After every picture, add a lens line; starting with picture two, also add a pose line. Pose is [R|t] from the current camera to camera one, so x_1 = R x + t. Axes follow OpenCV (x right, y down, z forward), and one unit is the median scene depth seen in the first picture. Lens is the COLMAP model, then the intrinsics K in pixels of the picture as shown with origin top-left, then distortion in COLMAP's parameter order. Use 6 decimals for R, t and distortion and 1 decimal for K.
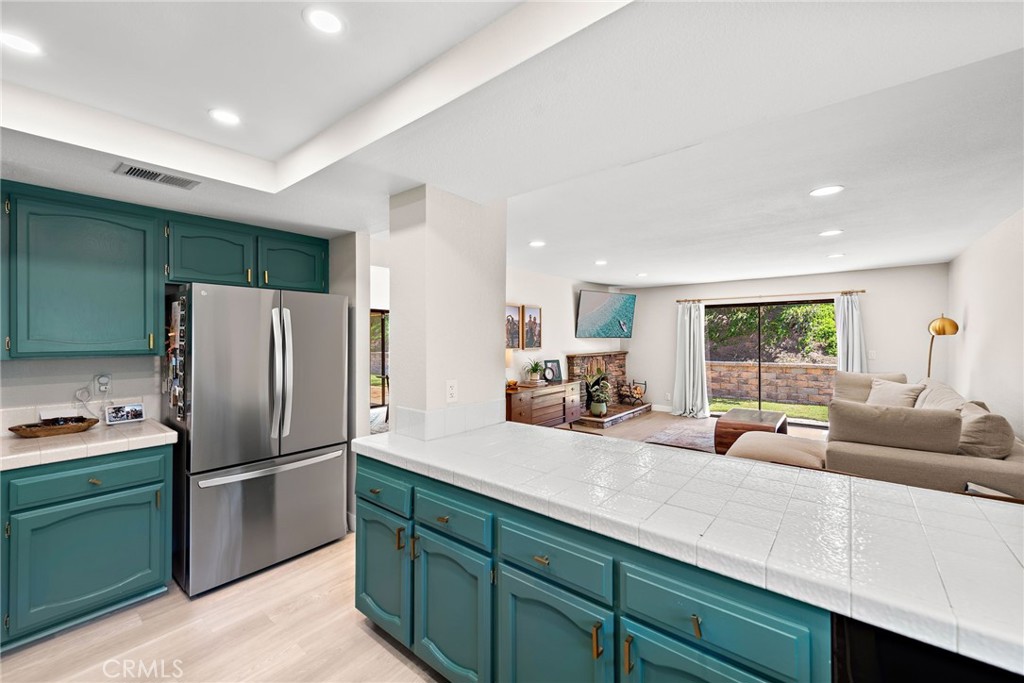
lens RADIAL K [[403.1, 0, 509.3], [0, 403.1, 337.4], [0, 0, 1]] dist [0.000480, -0.000057]
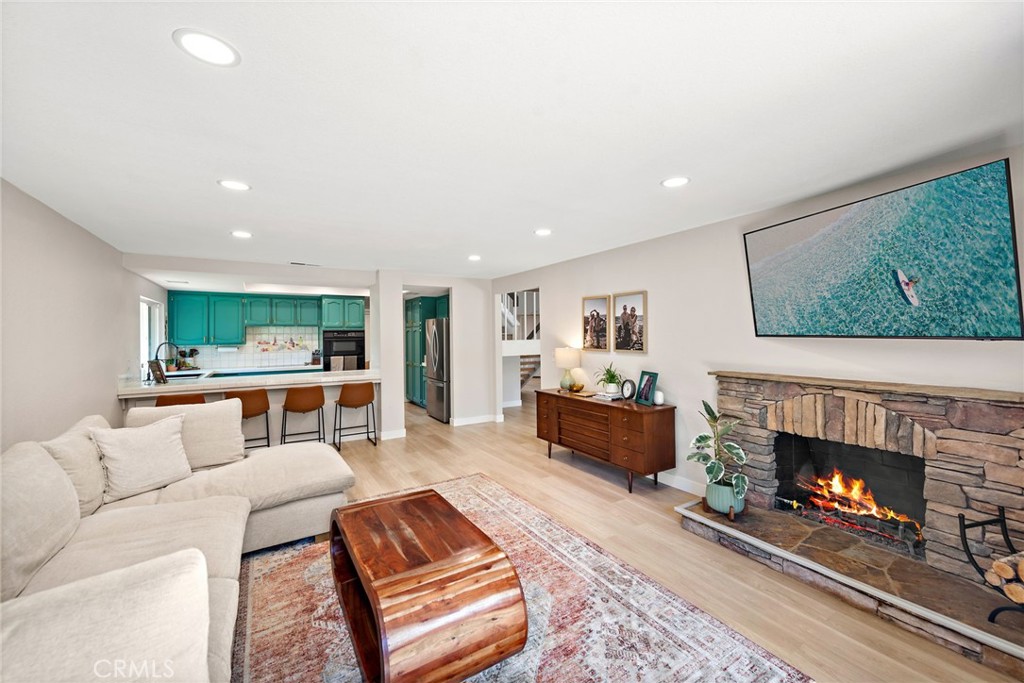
lens RADIAL K [[403.1, 0, 510.6], [0, 403.1, 336.0], [0, 0, 1]] dist [0.000480, -0.000057]
pose [[-0.317210, 0.012111, -0.948278, 0.748092], [0.010195, 0.999904, 0.009360, -0.008298], [0.948301, -0.006699, -0.317303, 0.949579]]
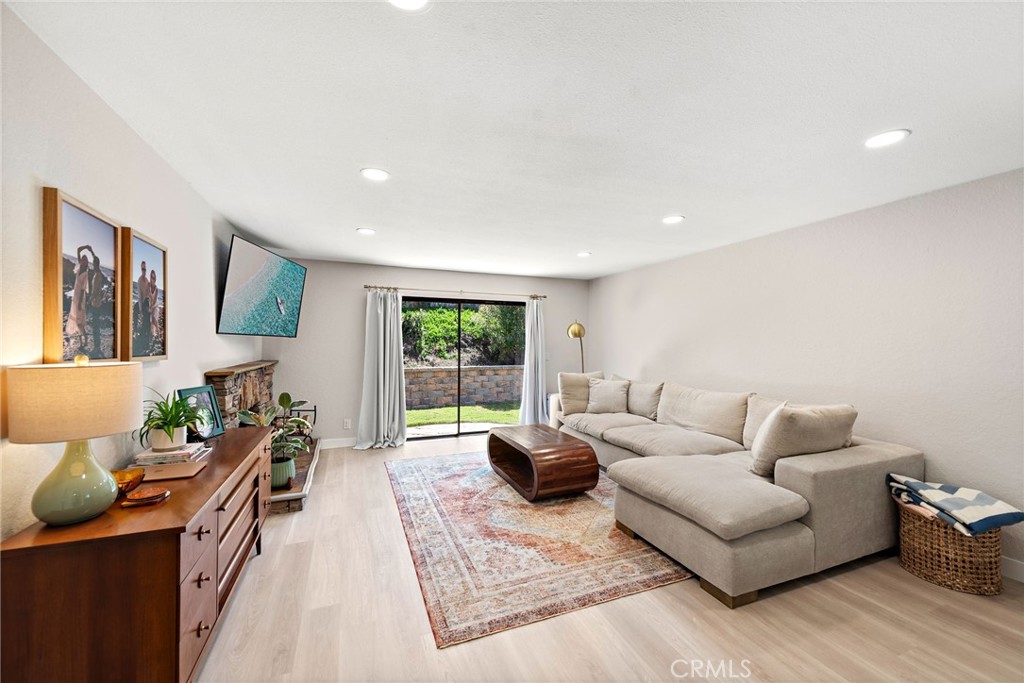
lens RADIAL K [[403.1, 0, 512.9], [0, 403.1, 344.2], [0, 0, 1]] dist [0.000480, -0.000057]
pose [[0.470842, 0.004969, 0.882203, -0.095324], [-0.006292, 0.999978, -0.002274, 0.012520], [-0.882195, -0.004480, 0.470863, 0.509888]]
